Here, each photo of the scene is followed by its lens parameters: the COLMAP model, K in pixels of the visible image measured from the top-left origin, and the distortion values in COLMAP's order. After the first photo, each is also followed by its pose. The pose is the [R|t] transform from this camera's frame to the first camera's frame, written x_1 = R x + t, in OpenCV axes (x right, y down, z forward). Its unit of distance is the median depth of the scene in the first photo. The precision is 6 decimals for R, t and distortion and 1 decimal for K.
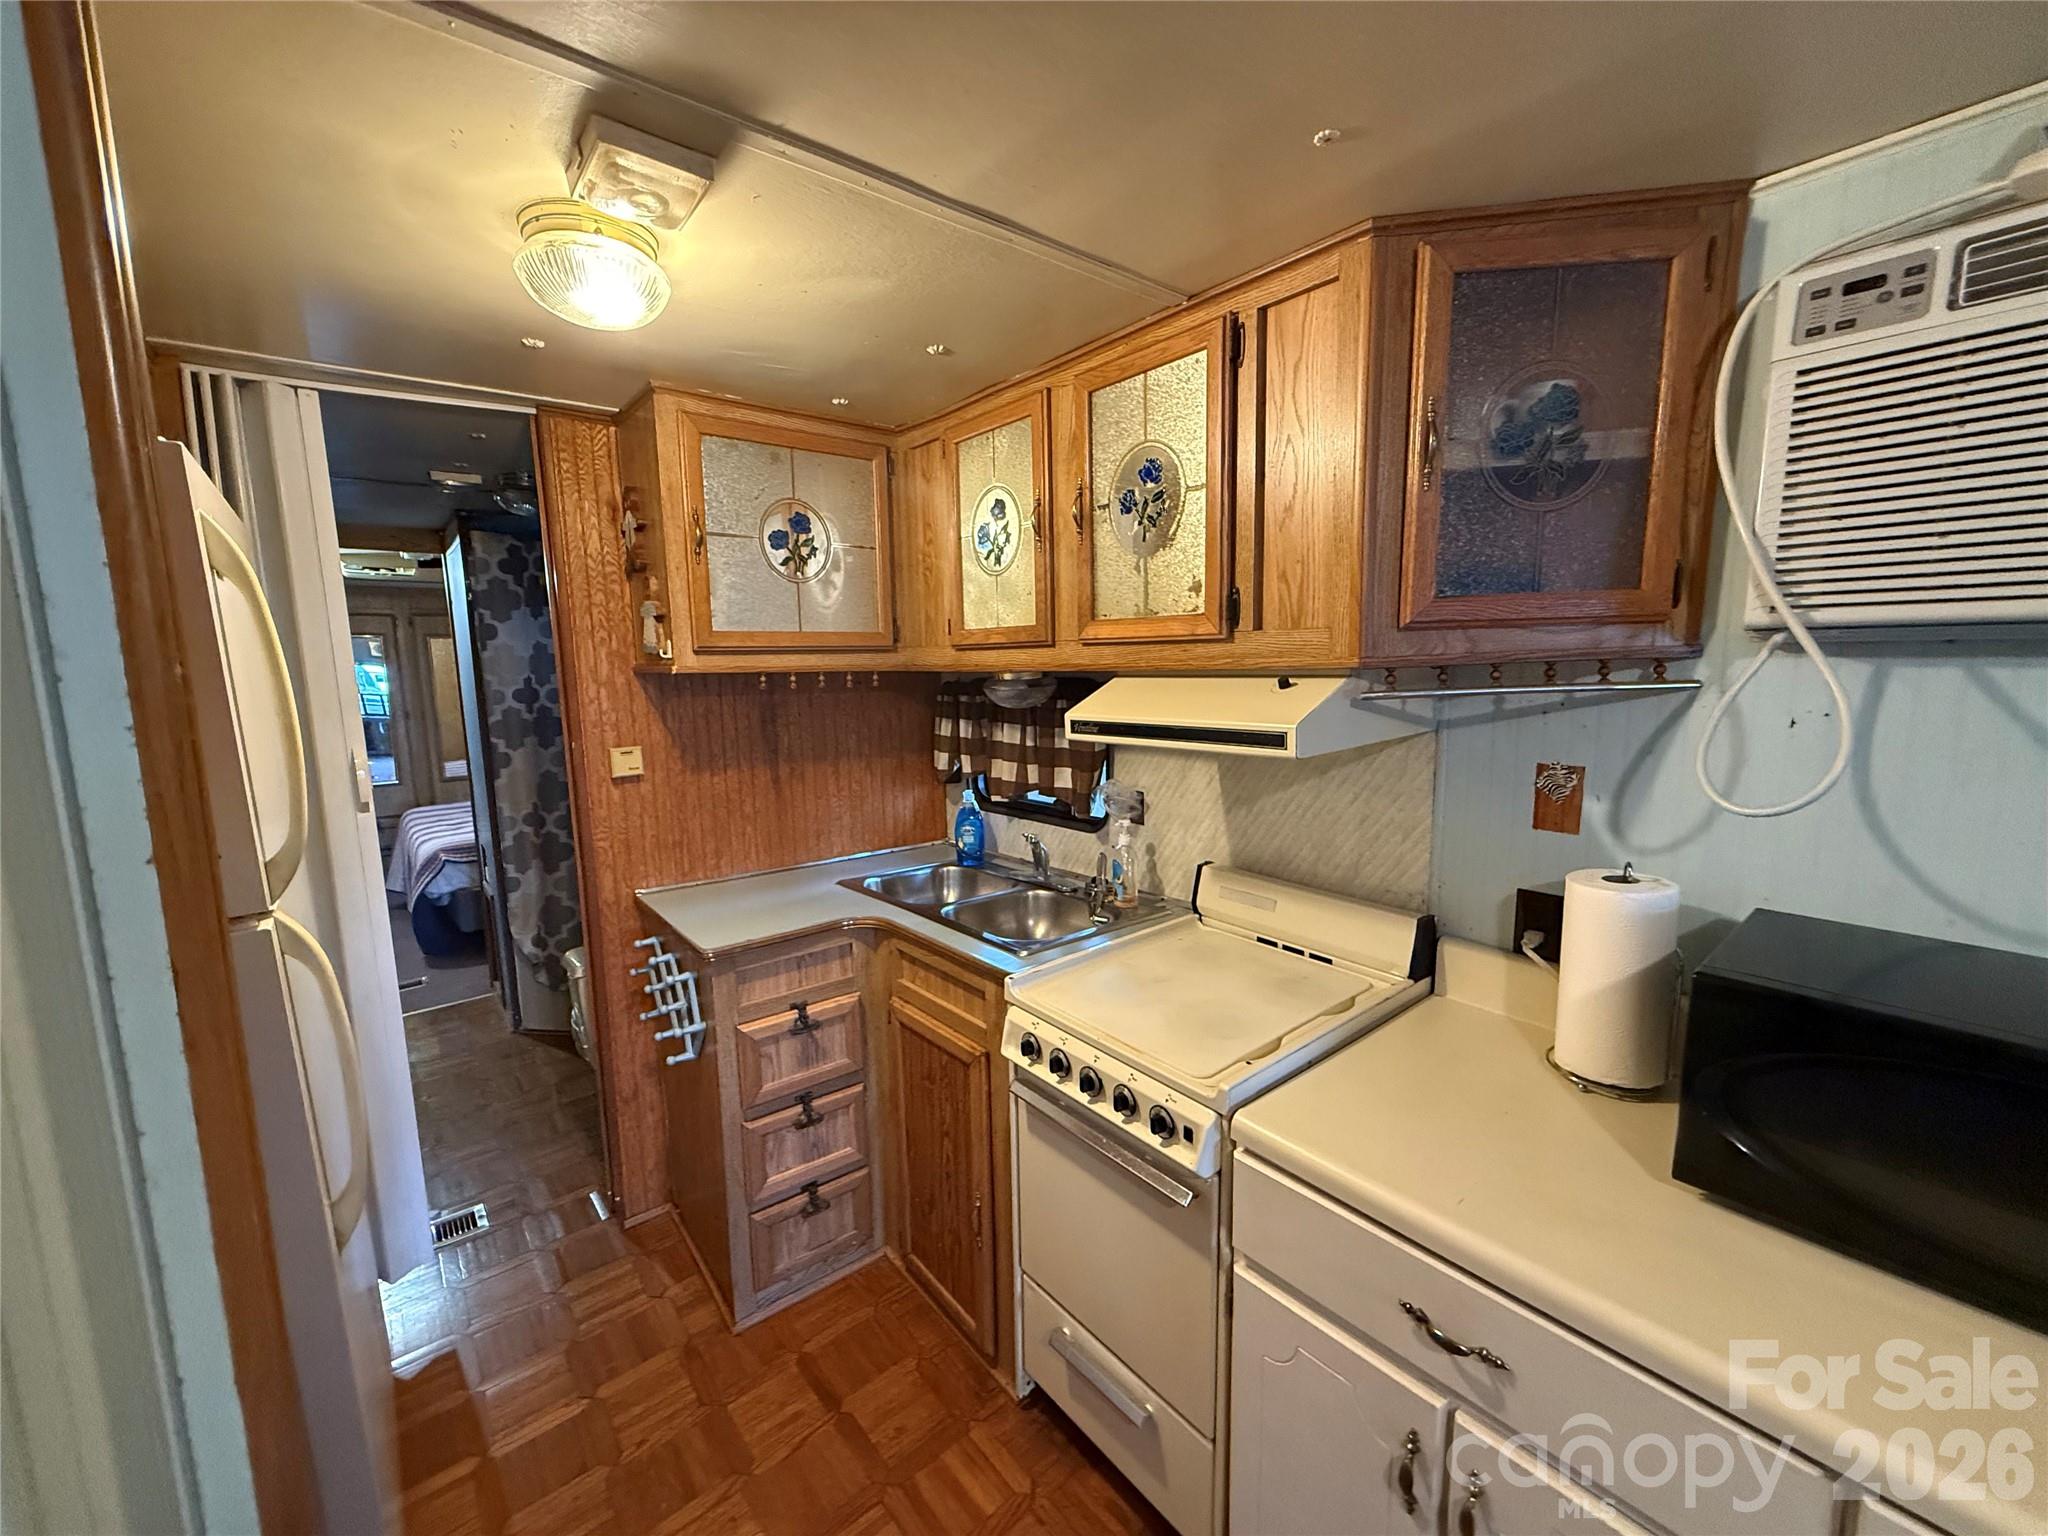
lens RADIAL K [[814.2, 0, 1026.3], [0, 814.2, 766.7], [0, 0, 1]] dist [0.001750, -0.000738]
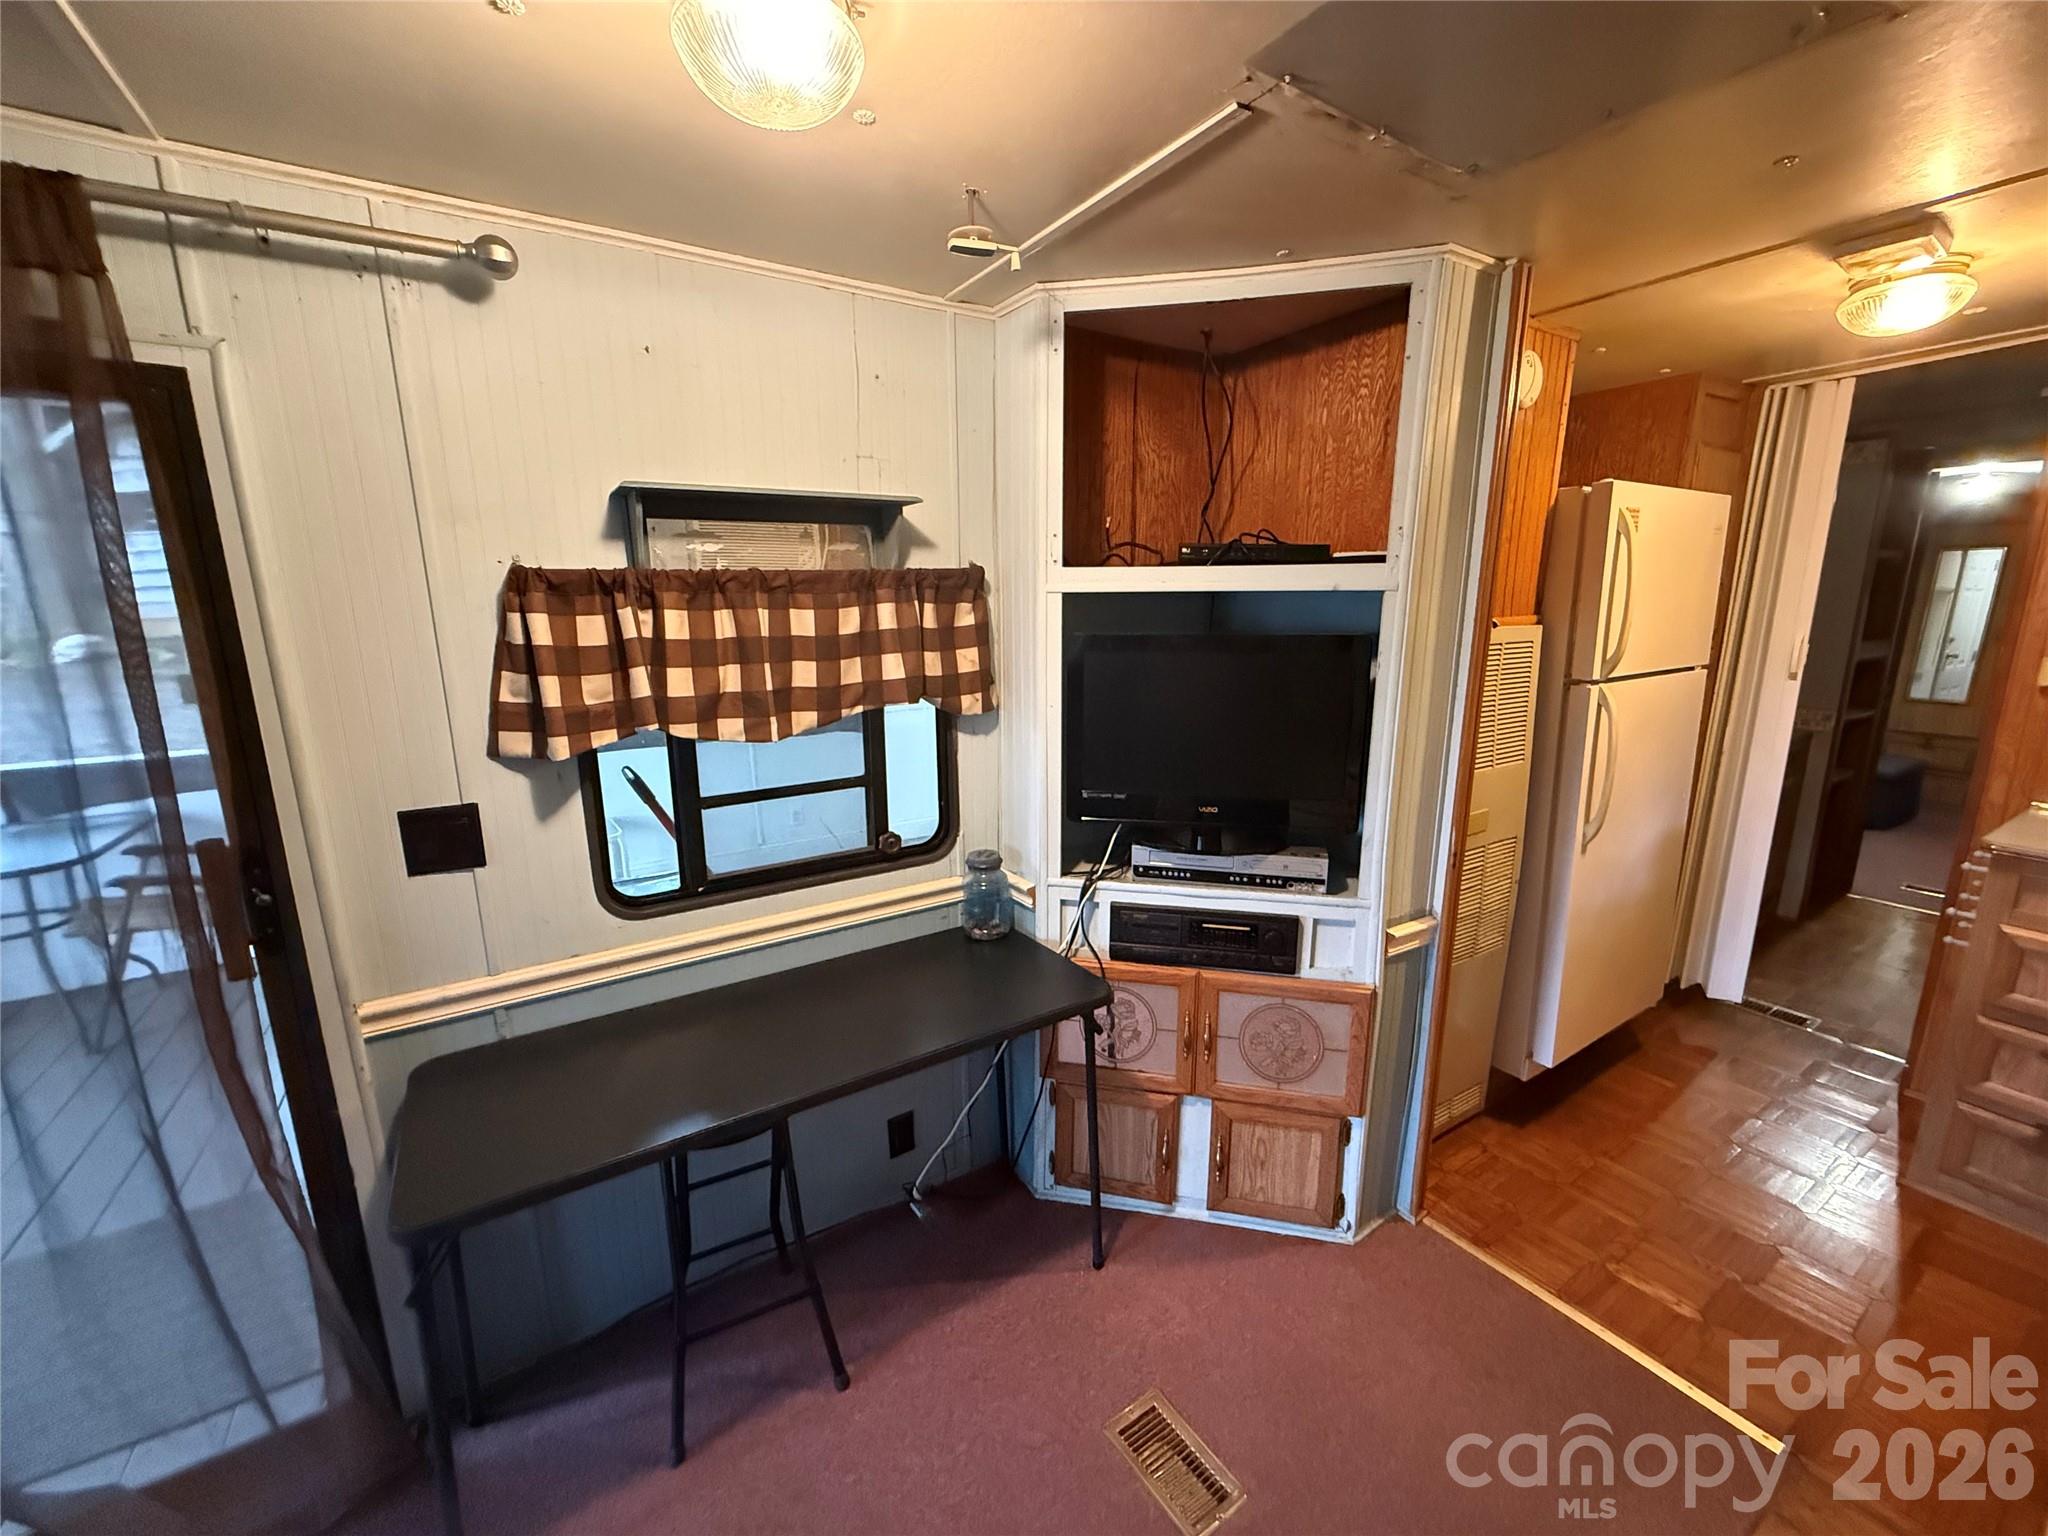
lens RADIAL K [[814.2, 0, 1016.0], [0, 814.2, 763.8], [0, 0, 1]] dist [0.001750, -0.000738]
pose [[-0.124732, 0.223057, -0.966792, 0.934189], [-0.127772, 0.962677, 0.238593, 0.037666], [0.983929, 0.153289, -0.091576, -0.224495]]
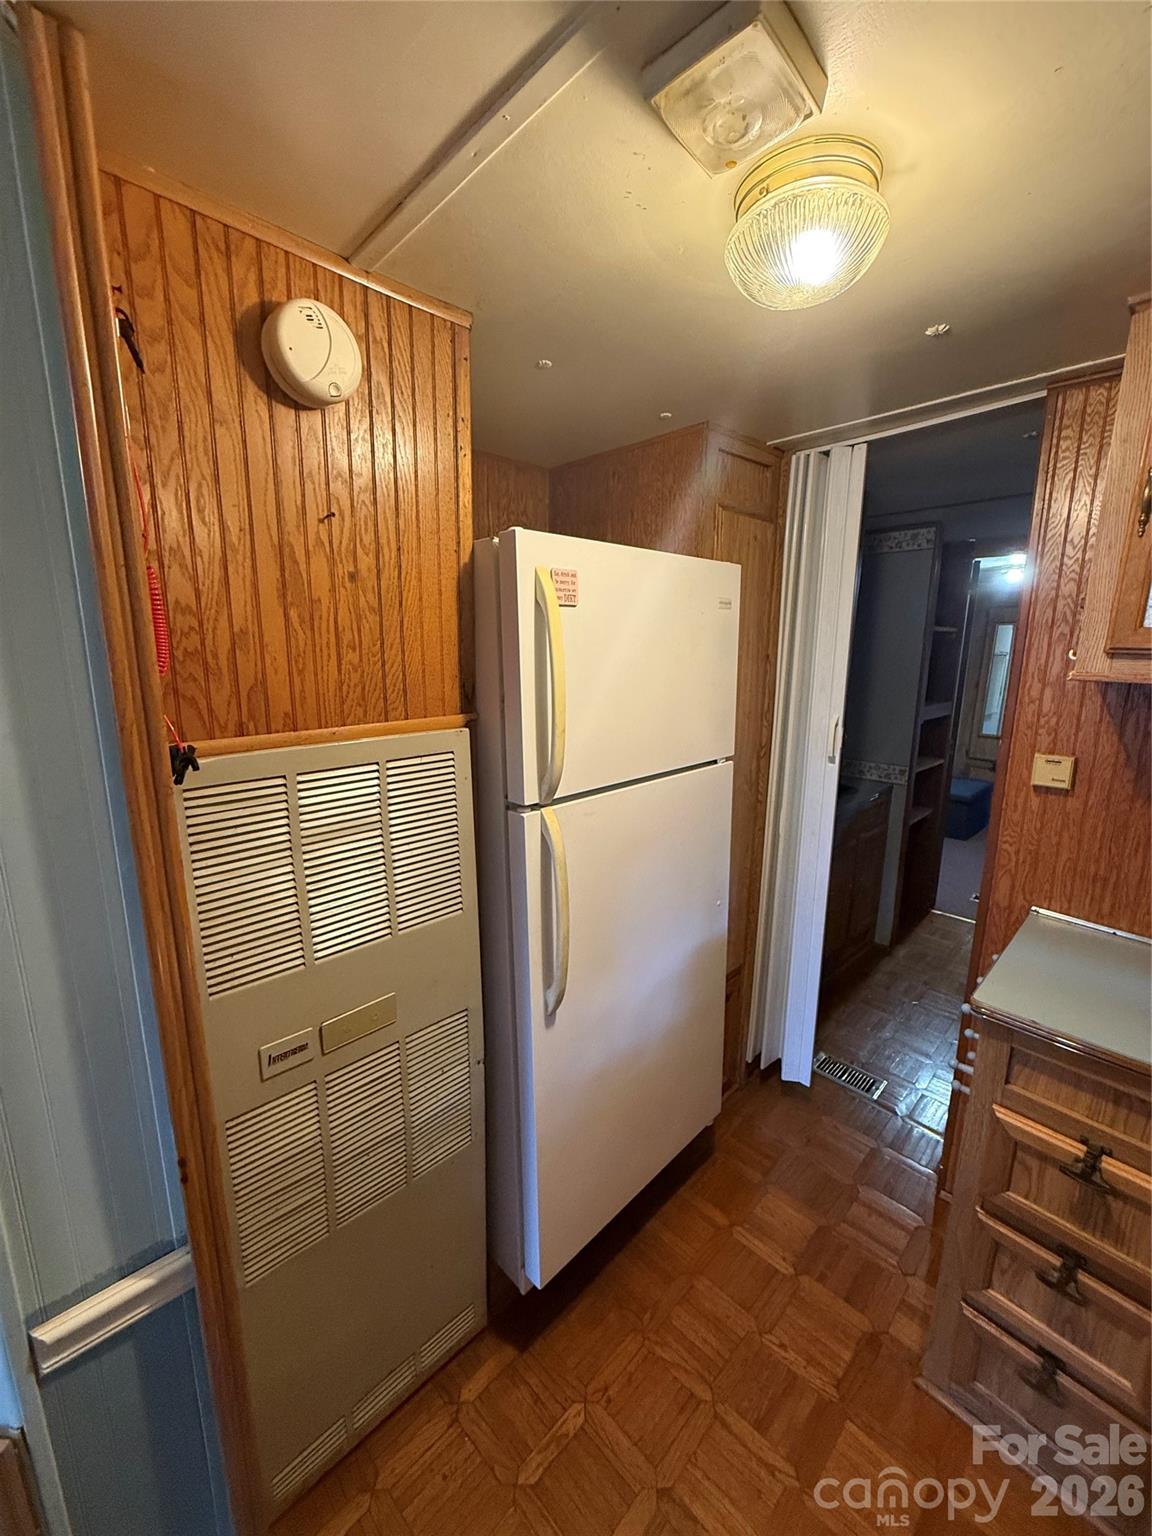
lens RADIAL K [[610.7, 0, 570.2], [0, 610.7, 766.9], [0, 0, 1]] dist [0.001750, -0.000738]
pose [[0.089781, 0.218569, -0.971683, 0.173683], [-0.145722, 0.968006, 0.204278, -0.100776], [0.985243, 0.123255, 0.118759, 0.543435]]
